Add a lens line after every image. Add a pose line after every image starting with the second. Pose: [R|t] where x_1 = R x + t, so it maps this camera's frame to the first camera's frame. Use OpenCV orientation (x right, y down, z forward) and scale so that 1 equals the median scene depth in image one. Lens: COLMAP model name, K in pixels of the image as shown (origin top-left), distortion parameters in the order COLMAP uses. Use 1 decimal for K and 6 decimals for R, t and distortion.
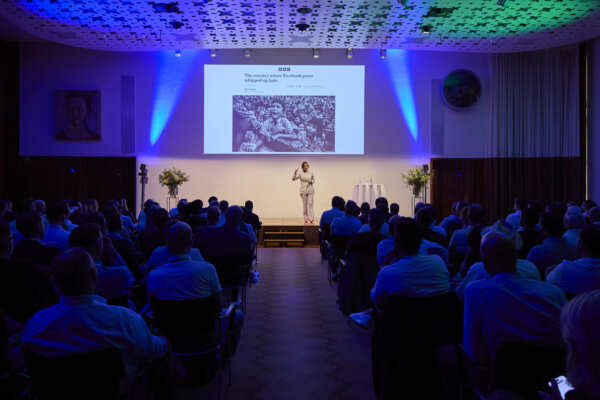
lens RADIAL K [[472.8, 0, 300.1], [0, 472.8, 183.2], [0, 0, 1]] dist [0.006303, -0.002155]
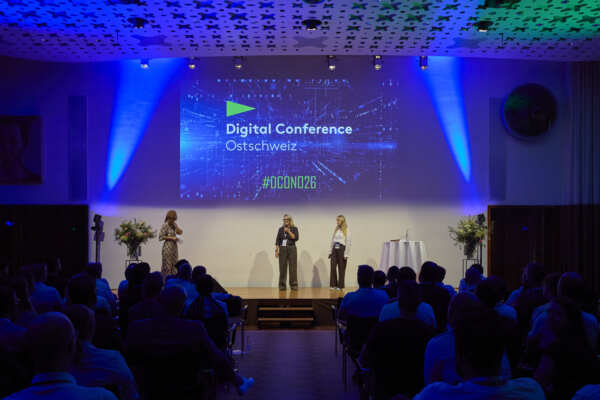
lens RADIAL K [[601.6, 0, 310.2], [0, 601.6, 239.8], [0, 0, 1]] dist [-0.004359, -0.005823]
pose [[0.999939, -0.002466, -0.010730, 0.011056], [0.002462, 0.999997, -0.000382, 0.000343], [0.010731, 0.000356, 0.999942, 0.077357]]
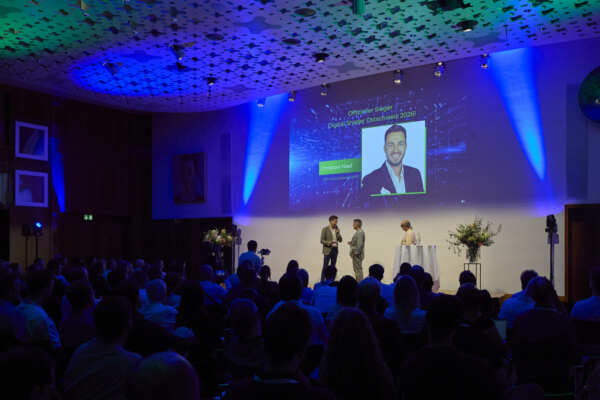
lens RADIAL K [[608.5, 0, 277.3], [0, 608.5, 249.8], [0, 0, 1]] dist [0.000955, -0.008749]
pose [[0.788502, 0.001347, -0.615030, 0.578615], [0.004654, 0.999956, 0.008157, 0.001828], [0.615014, -0.009294, 0.788461, 0.096253]]
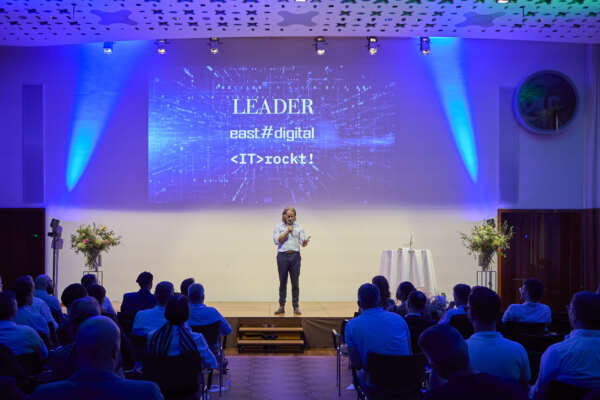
lens RADIAL K [[608.5, 0, 277.3], [0, 608.5, 249.8], [0, 0, 1]] dist [0.000955, -0.008749]
pose [[0.999734, -0.000410, -0.023054, -0.006968], [0.000485, 0.999995, 0.003223, -0.000300], [0.023053, -0.003233, 0.999729, 0.196571]]
